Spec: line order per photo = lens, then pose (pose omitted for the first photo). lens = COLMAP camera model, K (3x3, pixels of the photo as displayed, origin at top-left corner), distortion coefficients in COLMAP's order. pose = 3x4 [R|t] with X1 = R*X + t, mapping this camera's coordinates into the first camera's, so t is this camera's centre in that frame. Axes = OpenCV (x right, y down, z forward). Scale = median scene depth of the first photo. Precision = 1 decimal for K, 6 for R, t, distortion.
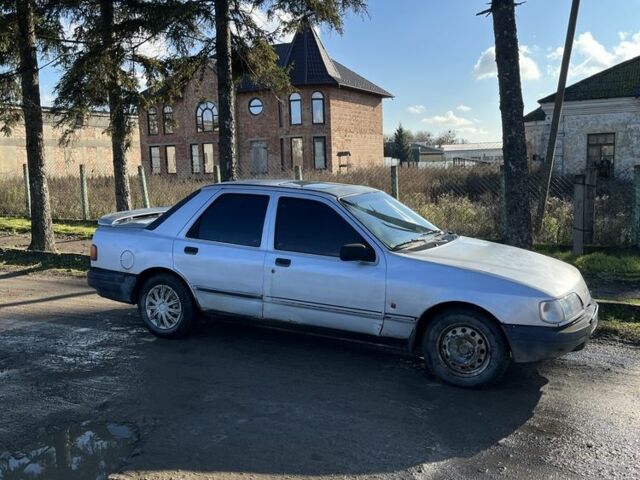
lens RADIAL K [[653.8, 0, 320.0], [0, 653.8, 240.0], [0, 0, 1]] dist [0.025832, 0.019769]
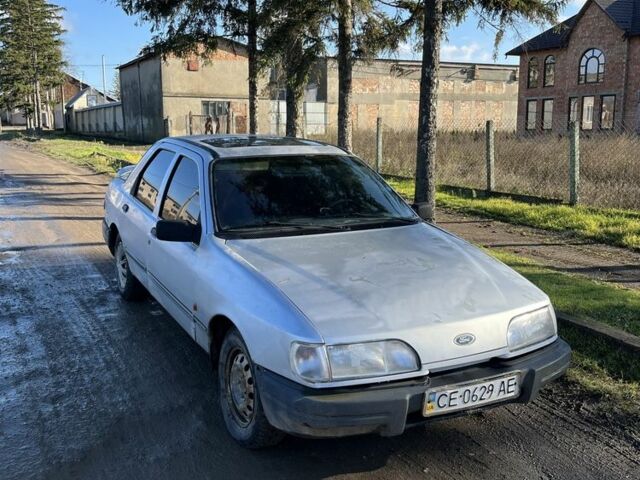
lens RADIAL K [[653.8, 0, 320.0], [0, 653.8, 240.0], [0, 0, 1]] dist [0.025832, 0.019769]
pose [[0.801351, 0.128273, -0.584280, 0.083038], [-0.088755, 0.991423, 0.095928, -0.007821], [0.591574, -0.025014, 0.805863, 0.059101]]
